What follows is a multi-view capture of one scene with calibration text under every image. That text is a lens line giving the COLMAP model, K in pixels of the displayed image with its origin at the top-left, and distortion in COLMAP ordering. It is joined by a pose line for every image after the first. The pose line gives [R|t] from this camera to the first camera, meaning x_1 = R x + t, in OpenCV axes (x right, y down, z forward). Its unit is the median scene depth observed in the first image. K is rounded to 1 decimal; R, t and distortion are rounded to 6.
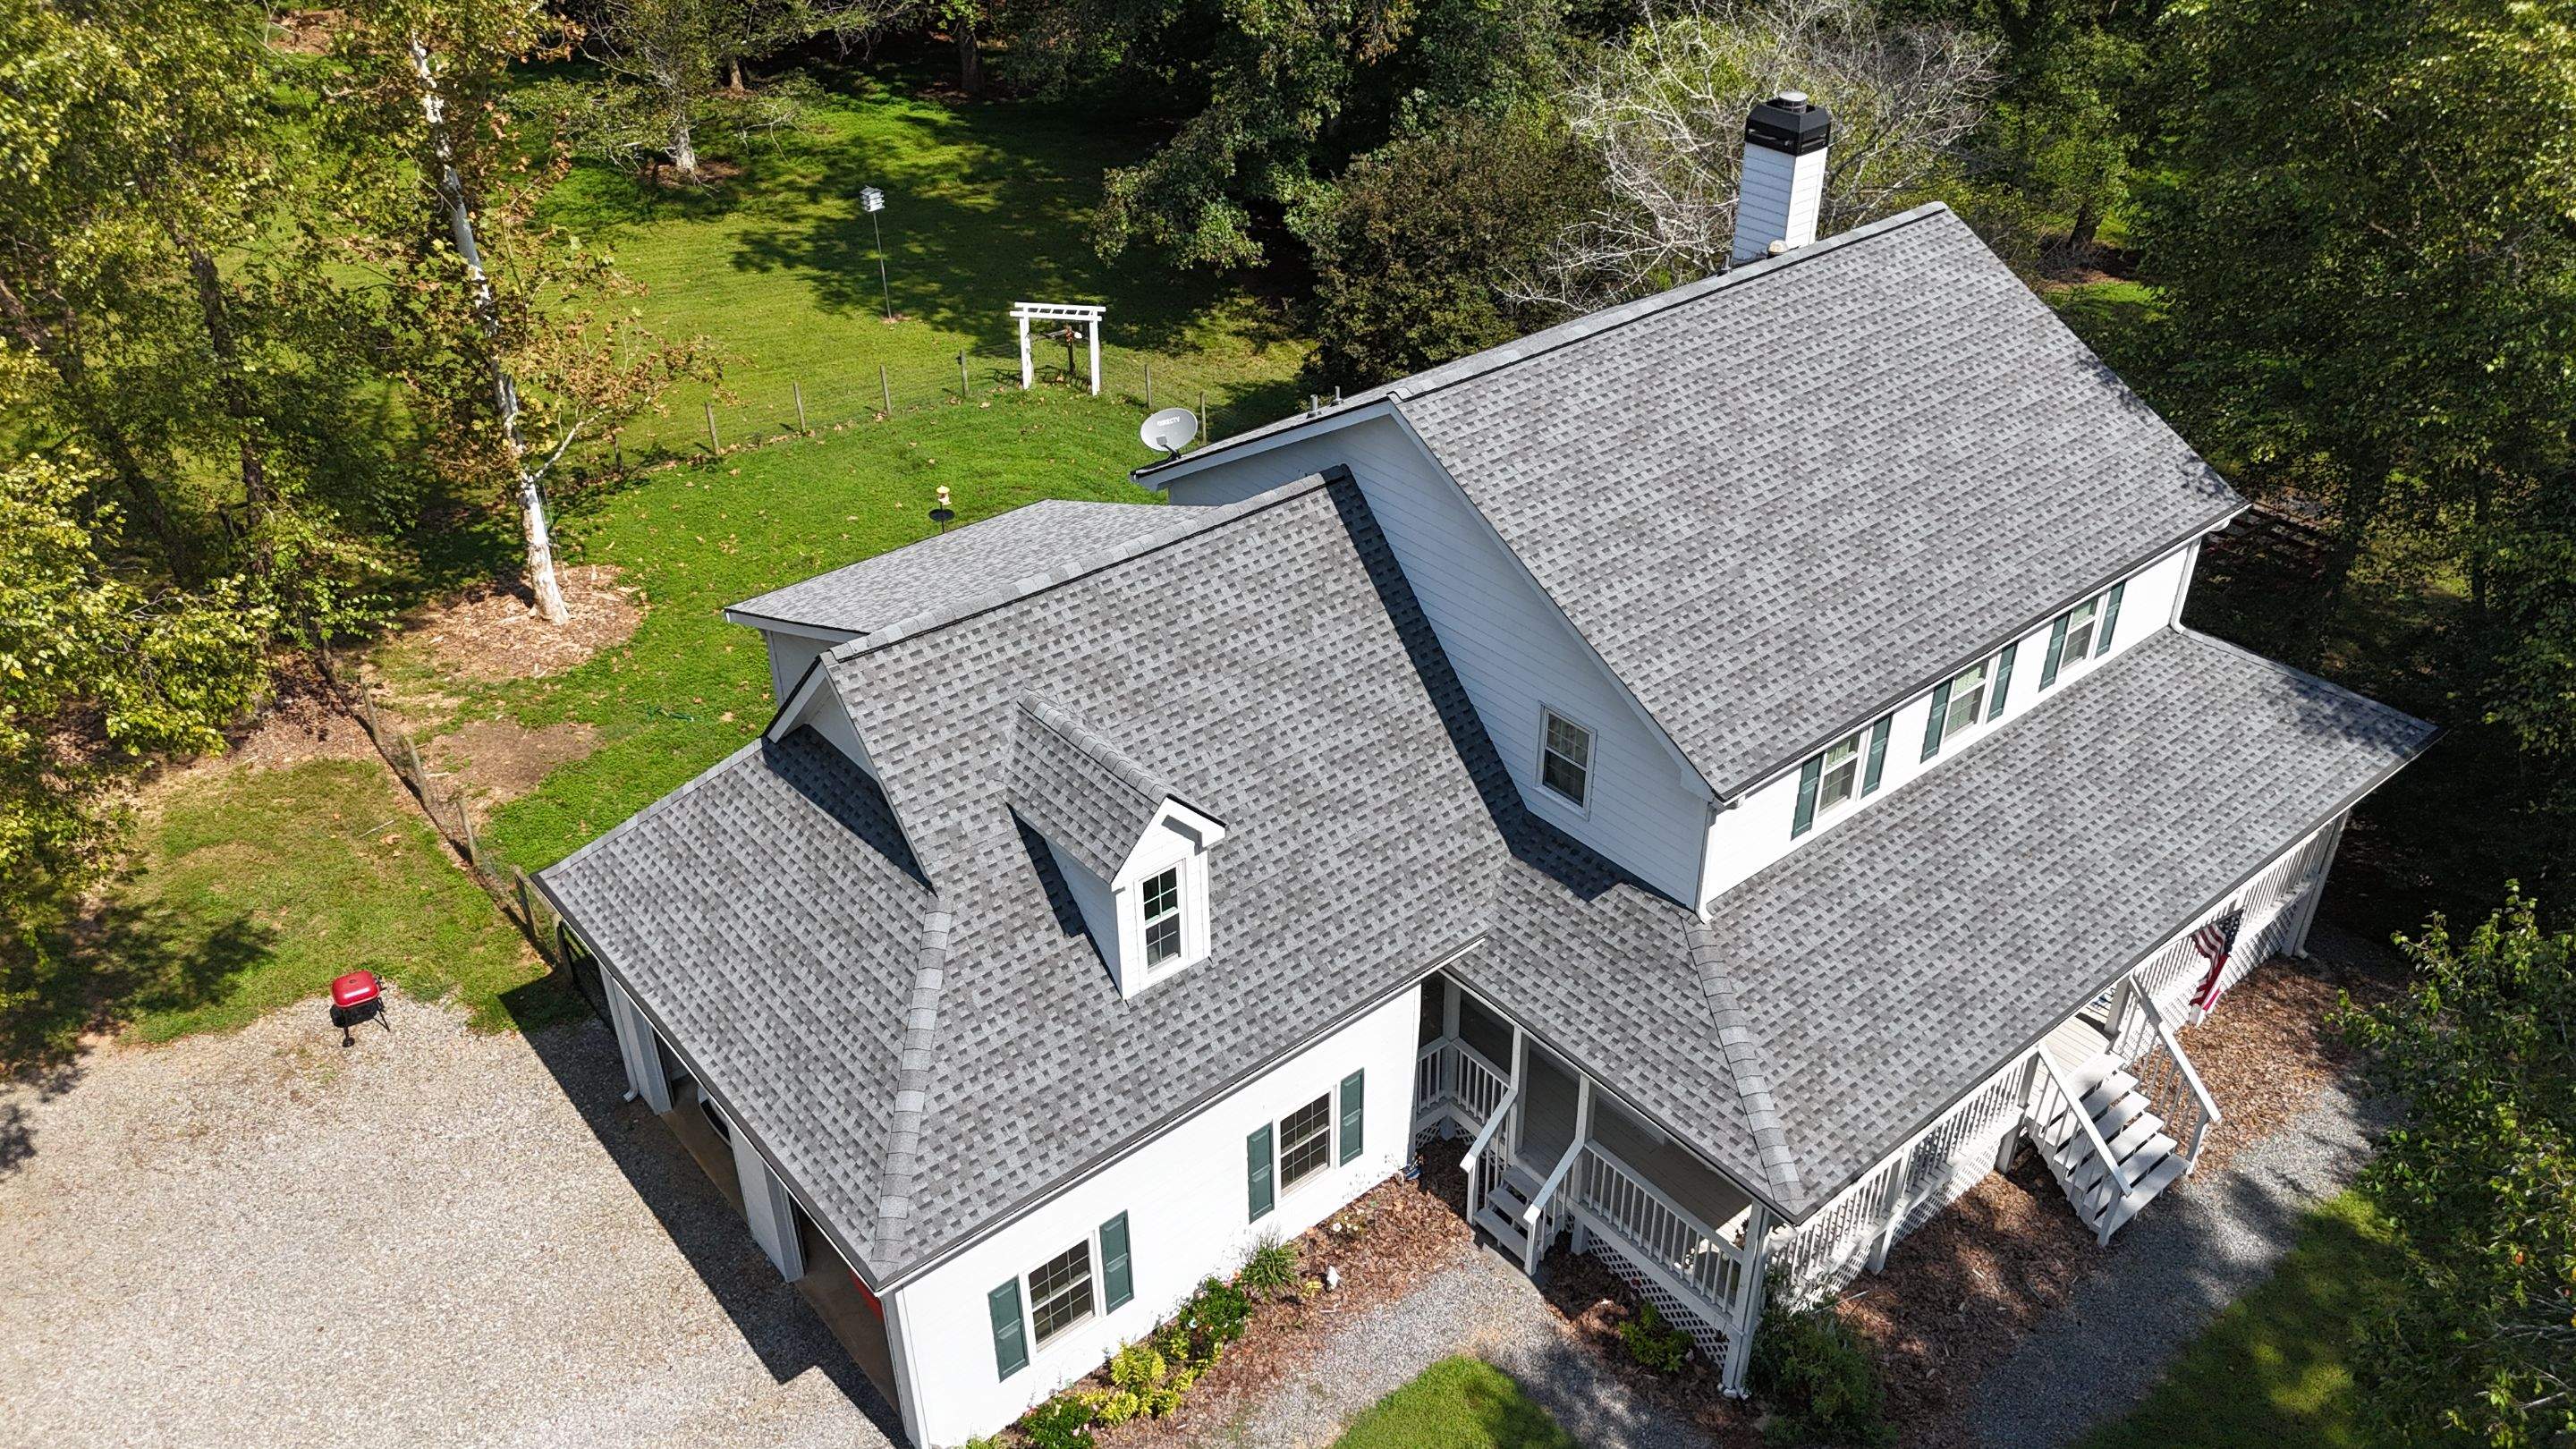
lens RADIAL K [[1906.1, 0, 1275.8], [0, 1906.1, 717.5], [0, 0, 1]] dist [0.093635, 0.007557]
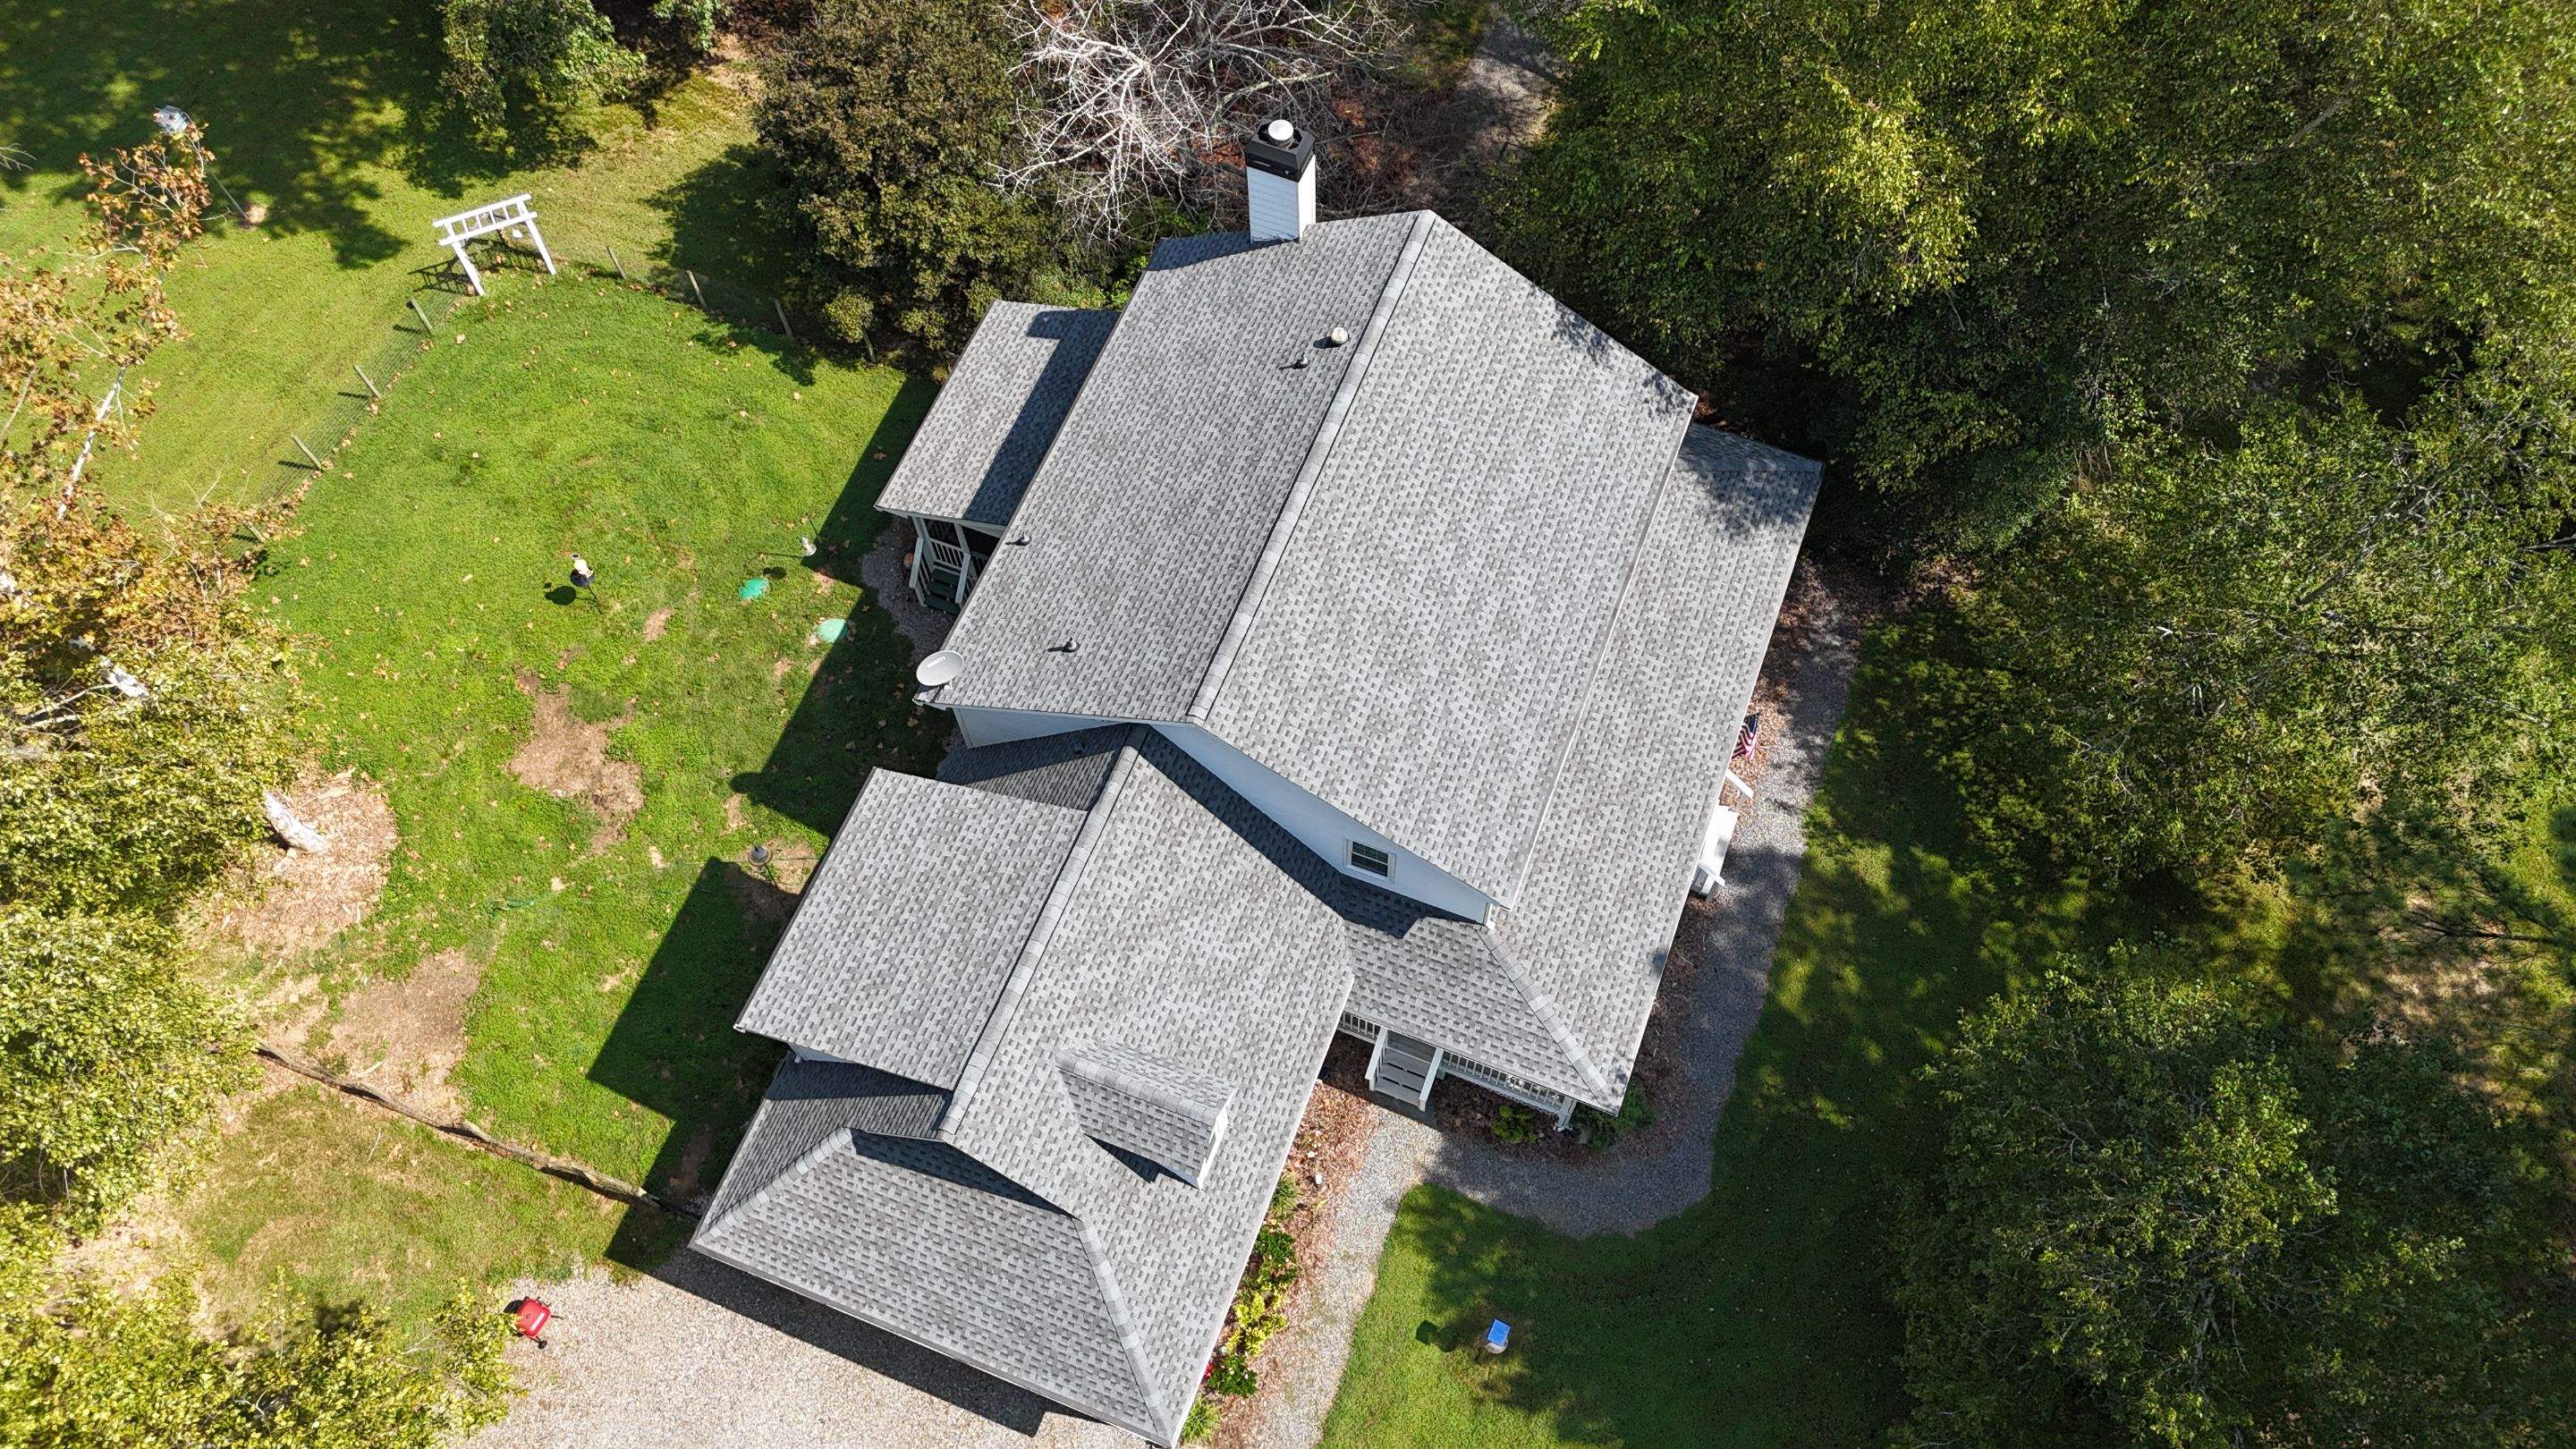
lens RADIAL K [[1906.1, 0, 1275.8], [0, 1906.1, 717.5], [0, 0, 1]] dist [0.093635, 0.007557]
pose [[0.875942, -0.433810, 0.211033, -0.172733], [0.274931, 0.808361, 0.520544, -0.864956], [-0.396408, -0.397947, 0.827345, -0.117144]]
